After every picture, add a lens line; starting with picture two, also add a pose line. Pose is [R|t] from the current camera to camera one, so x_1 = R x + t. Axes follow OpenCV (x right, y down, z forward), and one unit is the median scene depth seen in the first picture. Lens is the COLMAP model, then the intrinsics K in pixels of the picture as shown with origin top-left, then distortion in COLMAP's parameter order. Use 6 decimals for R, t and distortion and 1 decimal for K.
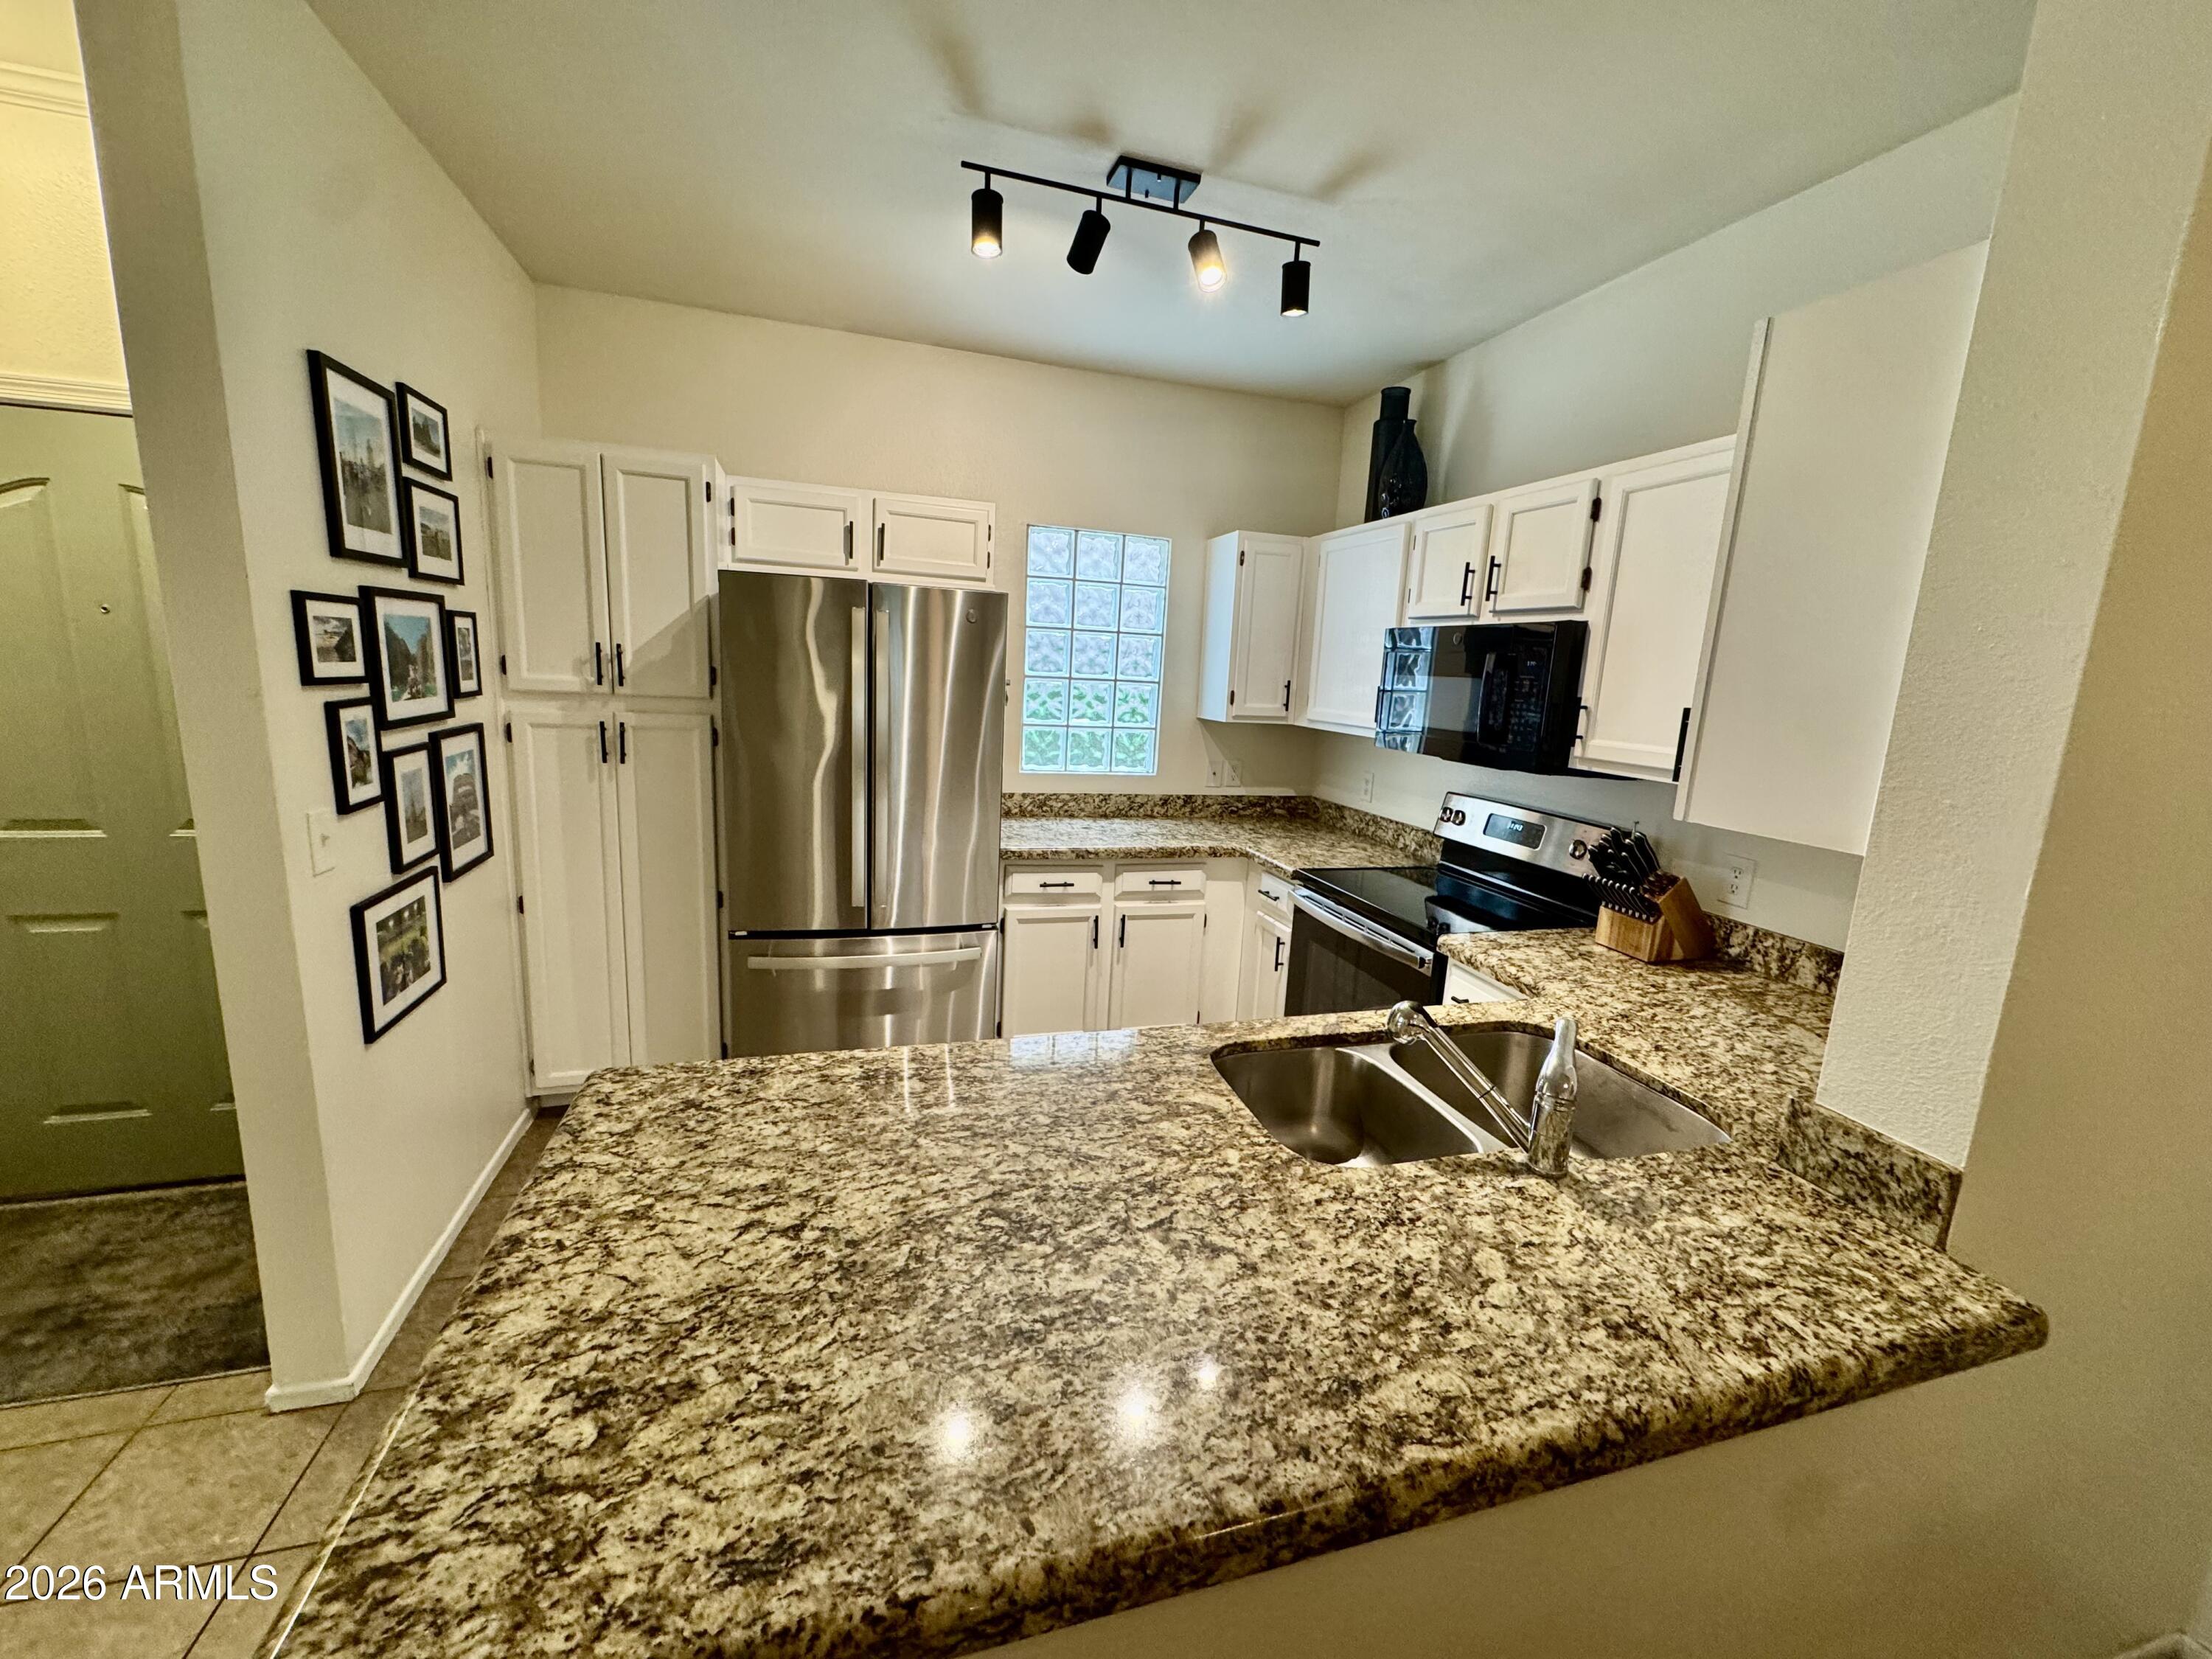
lens RADIAL K [[877.7, 0, 1106.0], [0, 877.7, 829.5], [0, 0, 1]] dist [-0.001962, -0.000184]
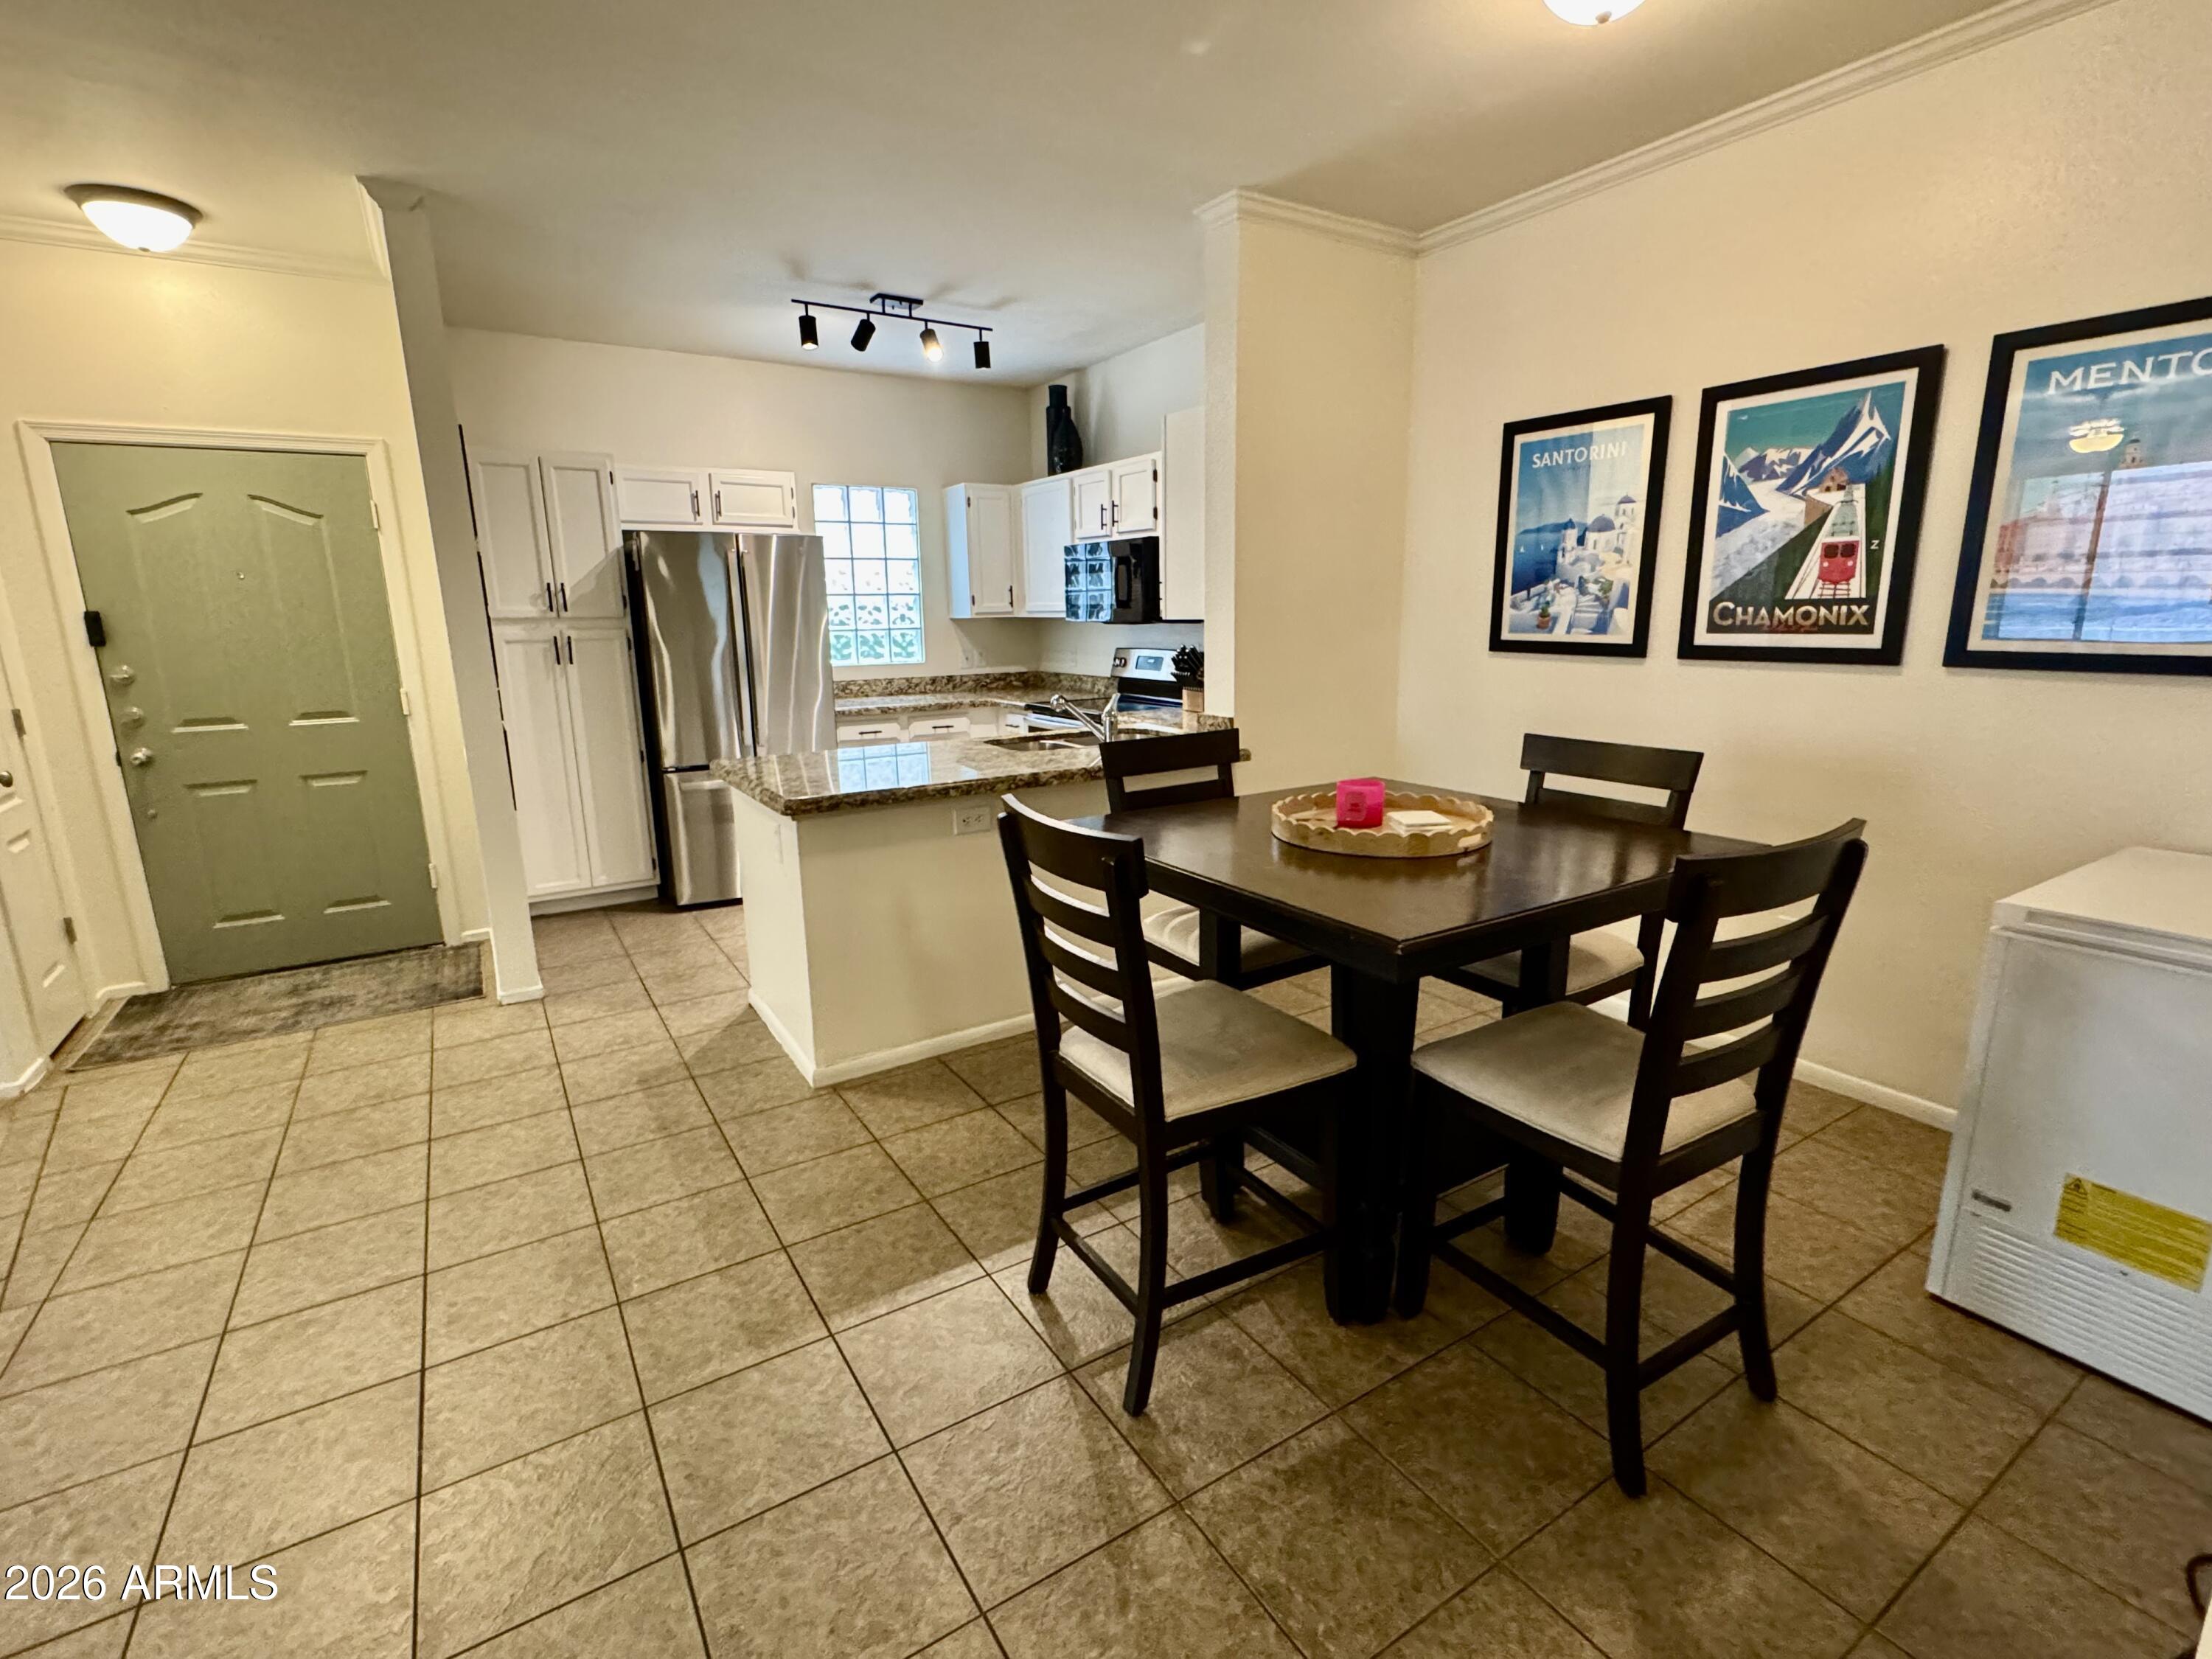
lens RADIAL K [[1021.0, 0, 1098.8], [0, 1021.0, 829.1], [0, 0, 1]] dist [-0.002440, -0.001216]
pose [[0.963401, -0.118724, 0.240339, -0.166131], [0.110112, 0.992711, 0.049001, 0.258682], [-0.244404, -0.020743, 0.969452, -1.078003]]
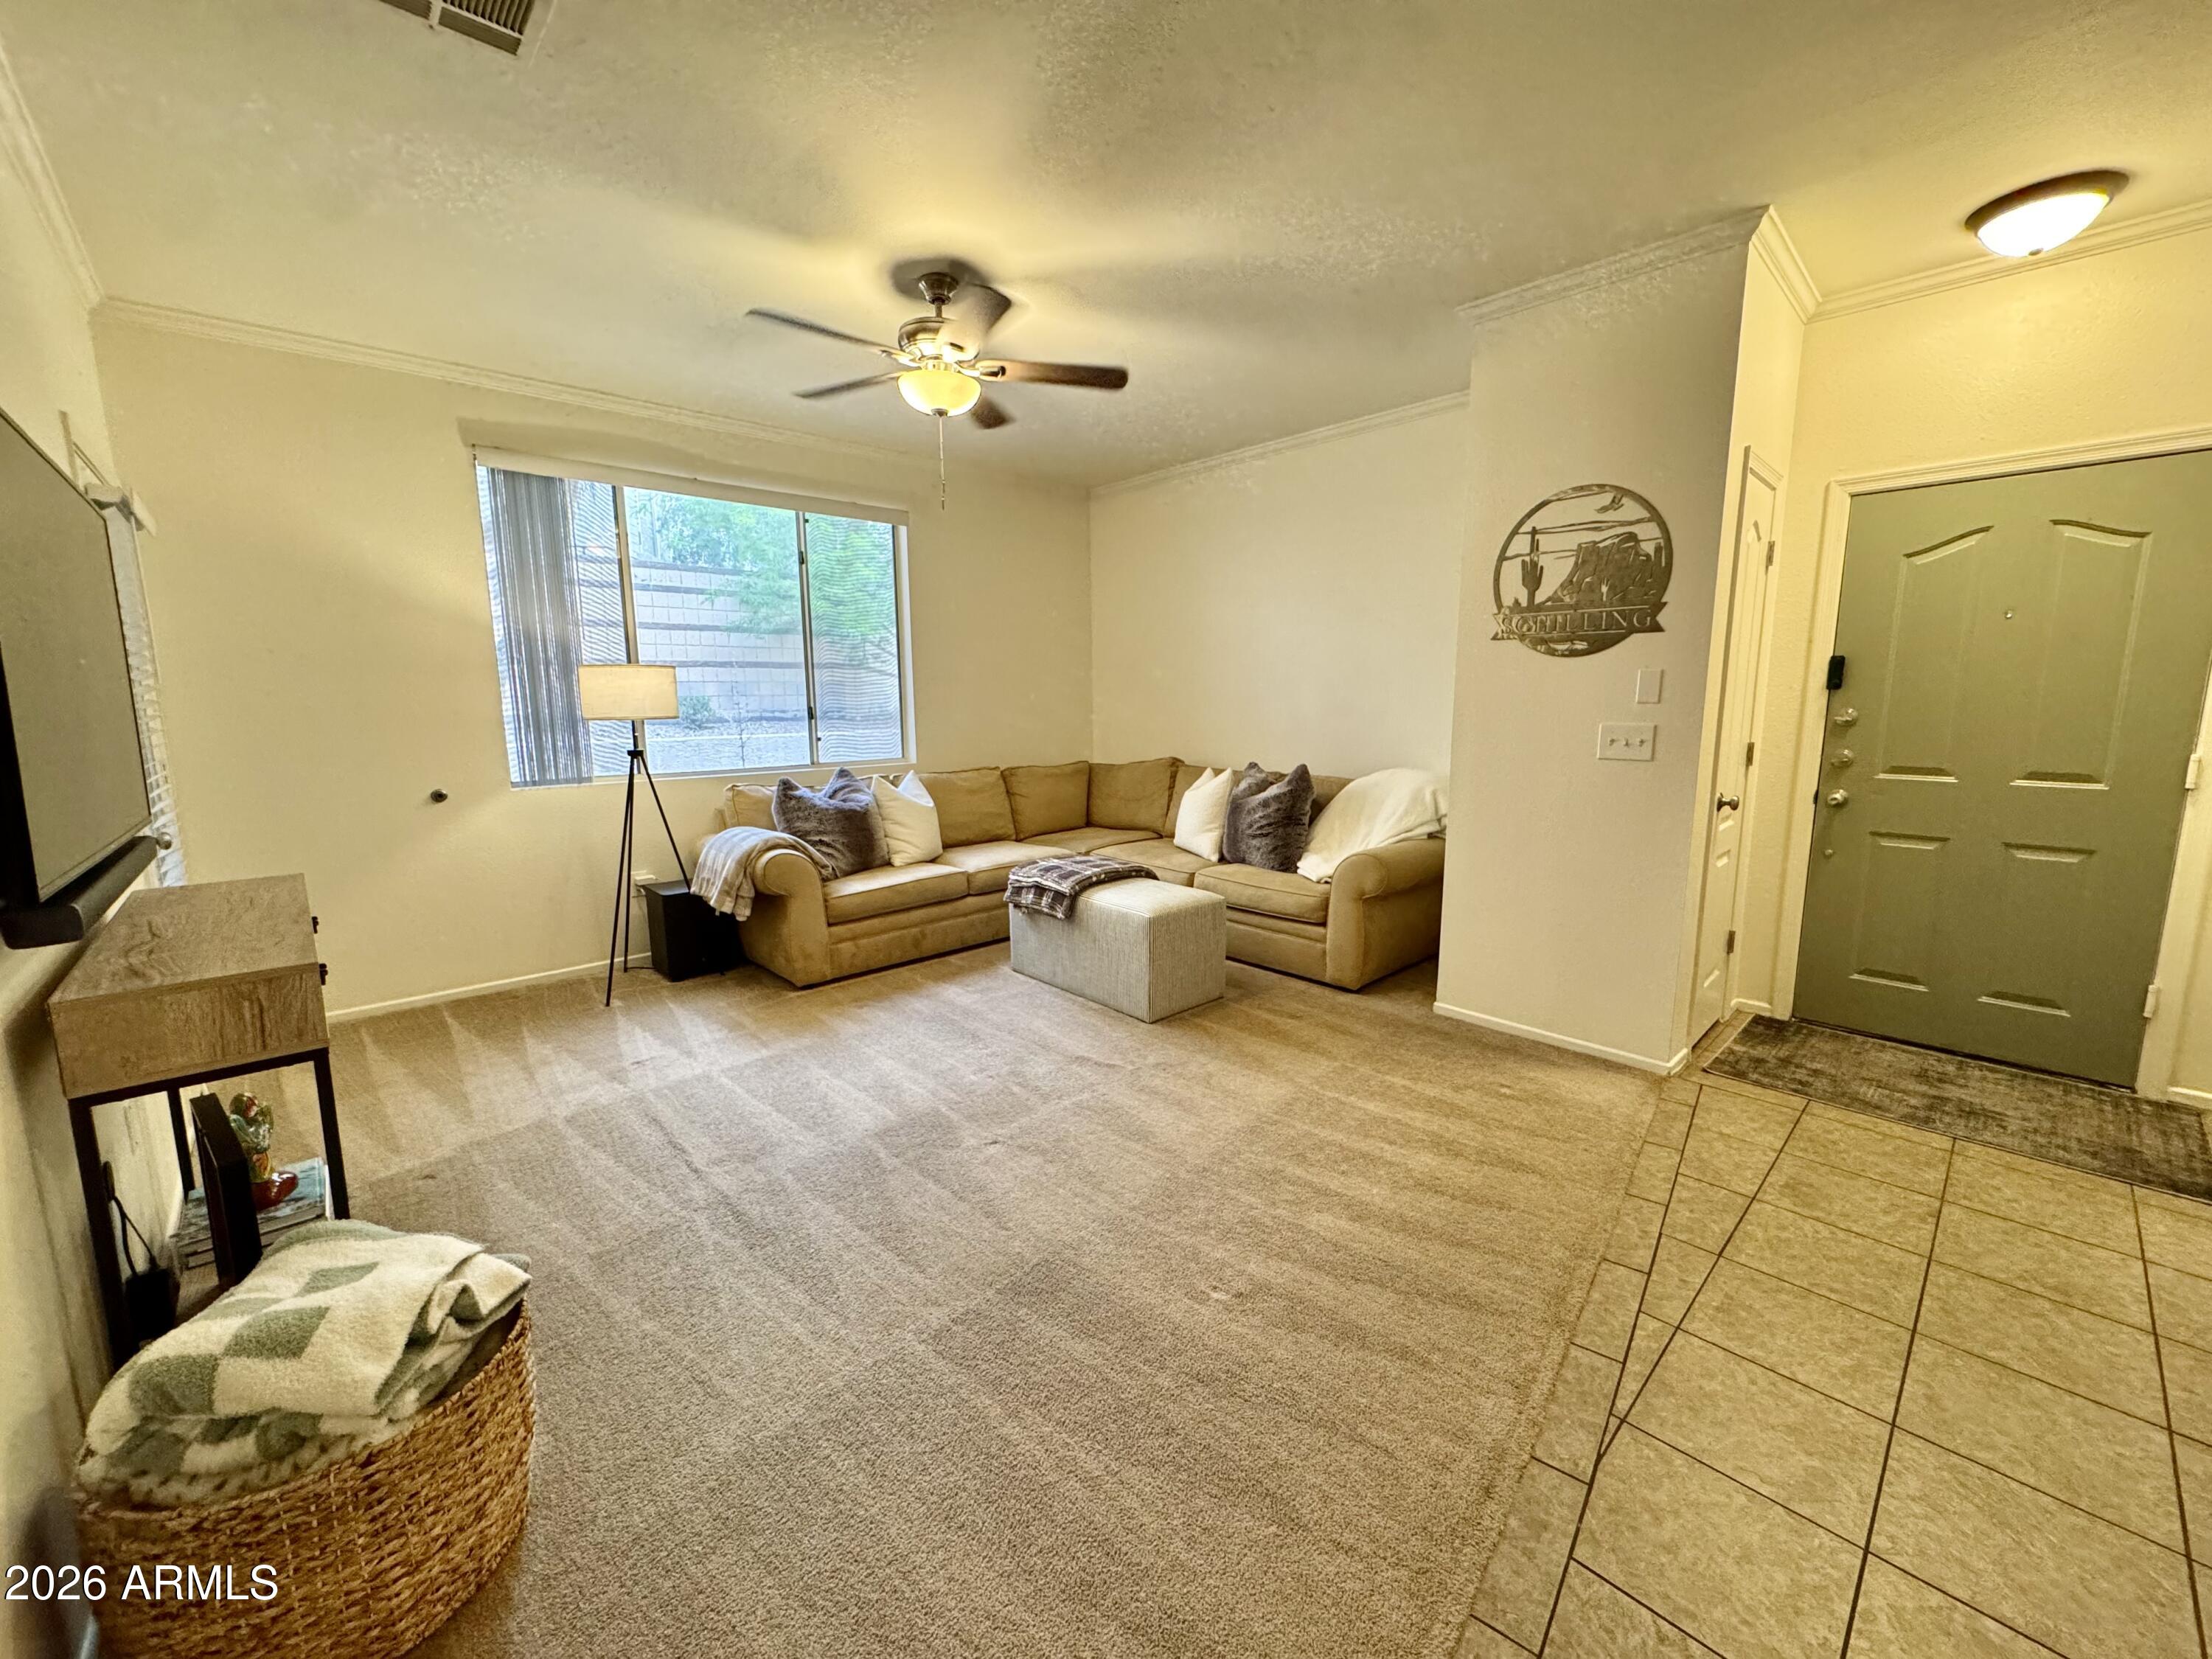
lens RADIAL K [[877.7, 0, 1106.0], [0, 877.7, 829.5], [0, 0, 1]] dist [-0.001962, -0.000184]
pose [[0.437713, 0.088359, -0.894762, -0.488913], [-0.135154, 0.990318, 0.031679, 0.221031], [0.888898, 0.107065, 0.445417, -0.804698]]
